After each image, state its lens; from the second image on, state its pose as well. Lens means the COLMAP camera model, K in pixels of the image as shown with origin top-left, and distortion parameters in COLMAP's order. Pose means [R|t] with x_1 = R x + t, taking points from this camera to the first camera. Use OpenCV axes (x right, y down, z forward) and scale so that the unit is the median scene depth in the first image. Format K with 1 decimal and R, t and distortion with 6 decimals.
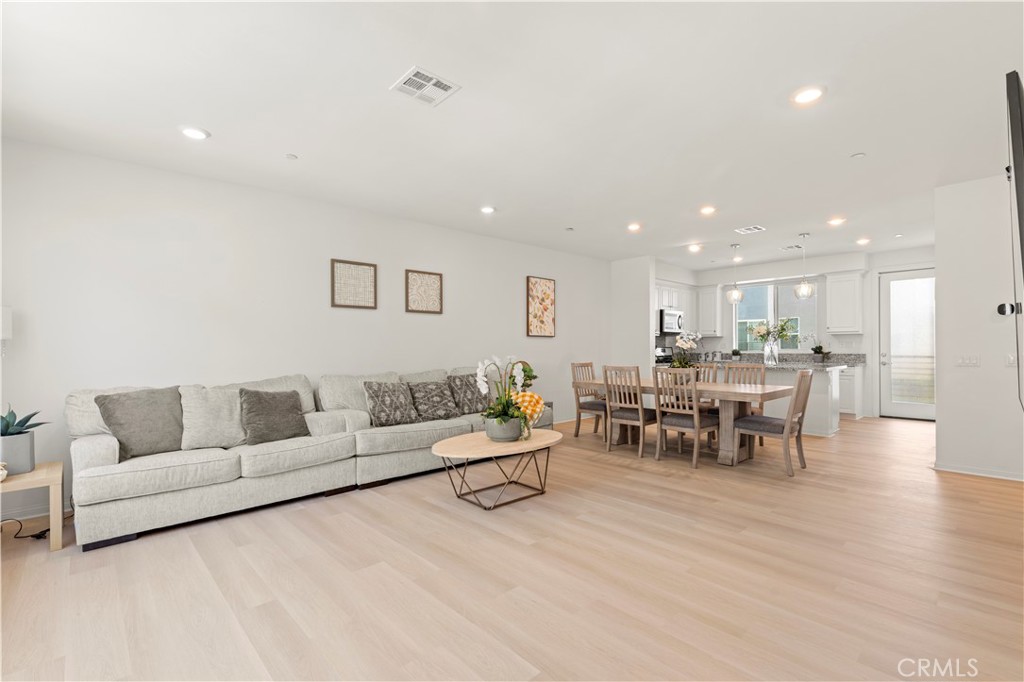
lens RADIAL K [[464.5, 0, 506.2], [0, 464.5, 340.4], [0, 0, 1]] dist [0.001637, -0.002353]
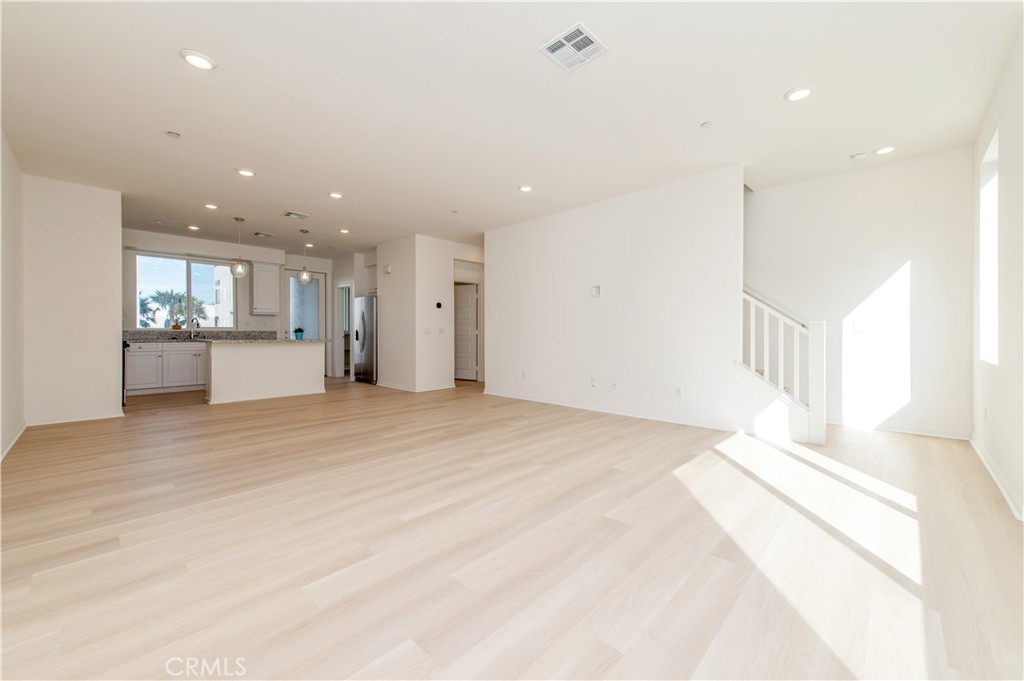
lens RADIAL K [[404.4, 0, 520.7], [0, 404.4, 343.2], [0, 0, 1]] dist [0.014577, -0.002289]
pose [[-0.084992, -0.017686, 0.996225, -0.575874], [-0.014153, 0.999763, 0.016541, 0.051381], [-0.996281, -0.012694, -0.085222, 0.654921]]
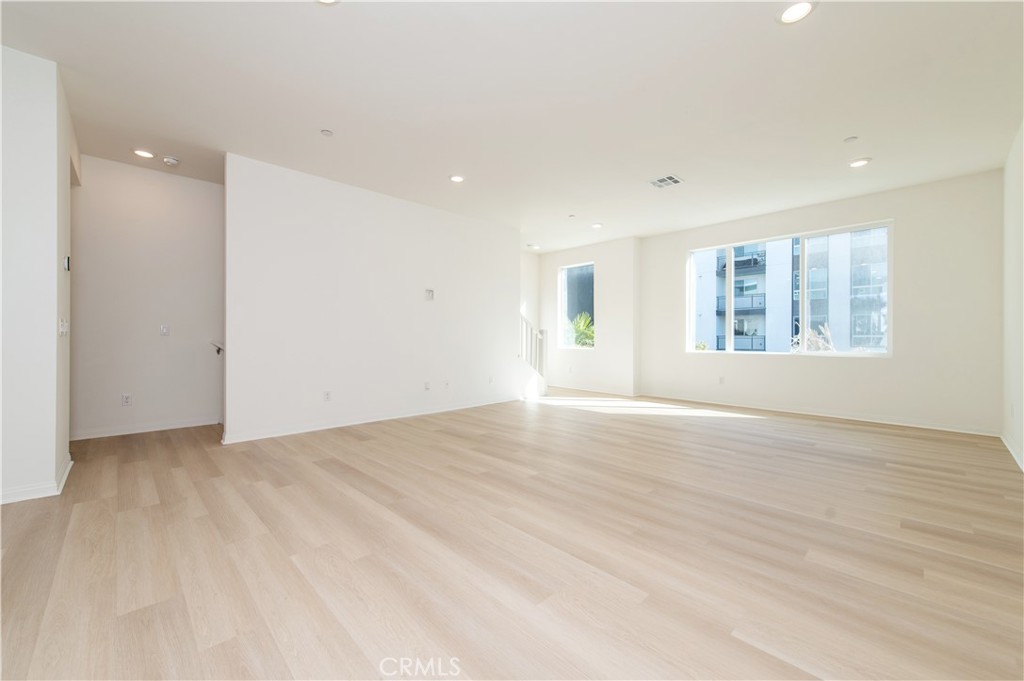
lens RADIAL K [[404.4, 0, 505.4], [0, 404.4, 336.3], [0, 0, 1]] dist [0.014577, -0.002289]
pose [[-0.999895, 0.007779, -0.012230, 0.271361], [0.007985, 0.999825, -0.016906, 0.060305], [0.012096, -0.017001, -0.999782, 1.437664]]
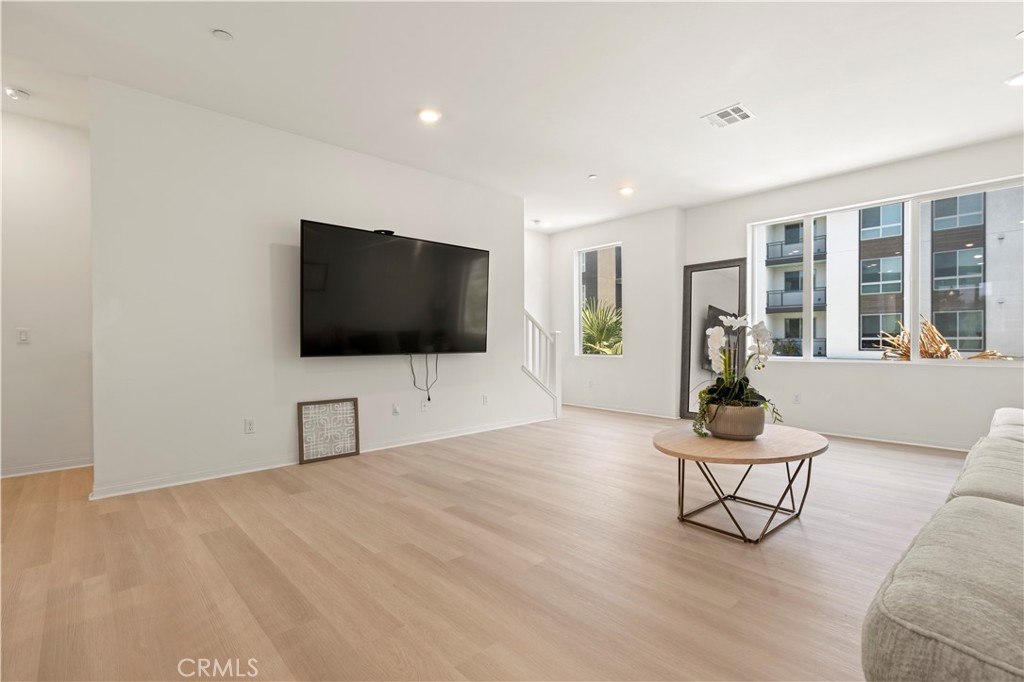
lens RADIAL K [[464.5, 0, 510.1], [0, 464.5, 343.7], [0, 0, 1]] dist [0.001637, -0.002353]
pose [[-0.999906, 0.012947, -0.004409, 0.247684], [0.012997, 0.999850, -0.011446, 0.057964], [0.004260, -0.011503, -0.999925, 1.260422]]
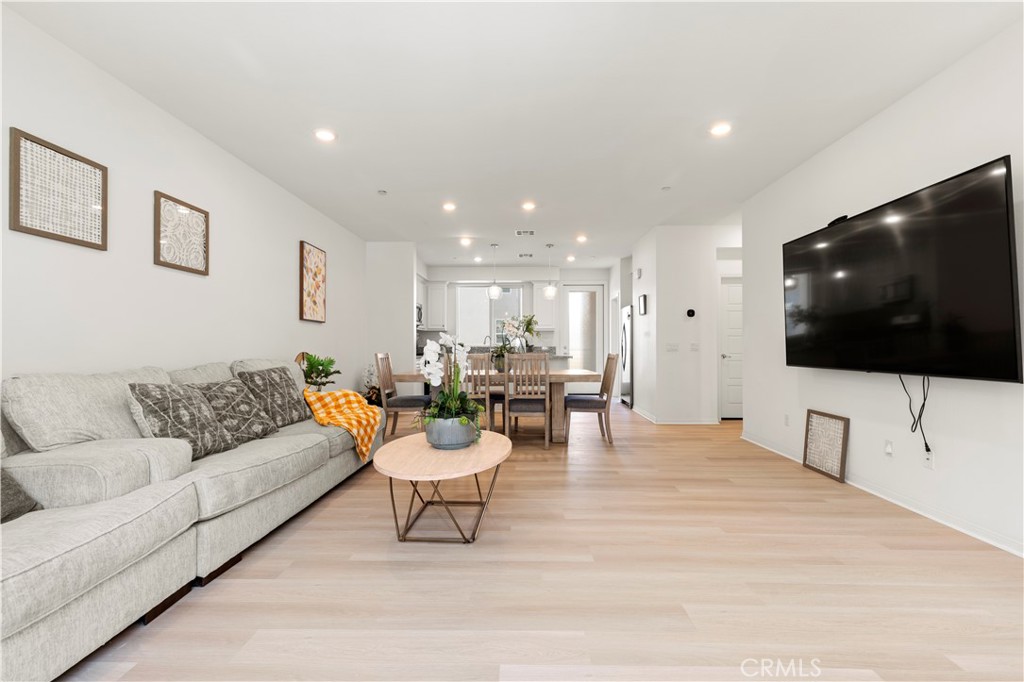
lens RADIAL K [[464.5, 0, 512.8], [0, 464.5, 343.2], [0, 0, 1]] dist [0.001637, -0.002353]
pose [[0.688420, 0.011566, 0.725221, -0.359670], [-0.014339, 0.999894, -0.002335, 0.035160], [-0.725171, -0.008791, 0.688513, 0.305831]]
